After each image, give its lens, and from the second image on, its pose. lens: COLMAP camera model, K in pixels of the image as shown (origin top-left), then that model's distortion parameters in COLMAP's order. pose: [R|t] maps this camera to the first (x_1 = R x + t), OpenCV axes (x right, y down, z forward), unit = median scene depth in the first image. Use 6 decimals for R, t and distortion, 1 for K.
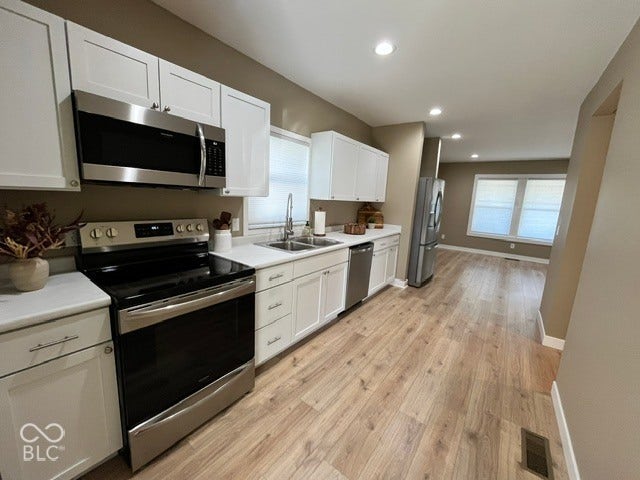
lens RADIAL K [[259.8, 0, 320.0], [0, 259.8, 240.0], [0, 0, 1]] dist [0.000391, -0.000303]
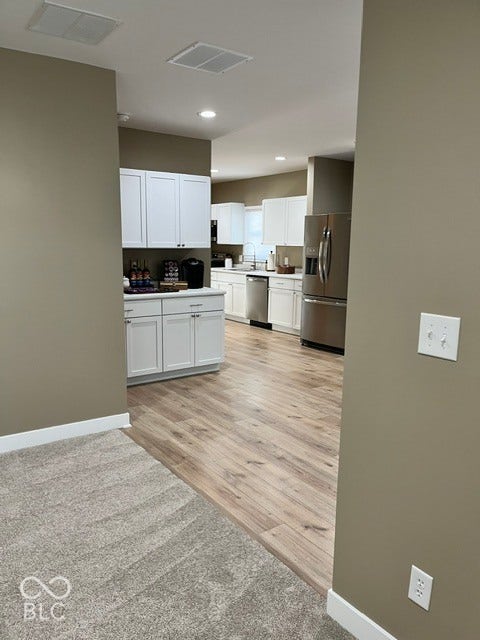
lens RADIAL K [[485.2, 0, 239.3], [0, 485.2, 327.2], [0, 0, 1]] dist [0.034798, -0.003450]
pose [[-0.291963, 0.109815, -0.950104, 2.117113], [-0.182068, 0.968840, 0.167929, -0.200832], [0.938940, 0.222012, -0.262871, 1.578790]]
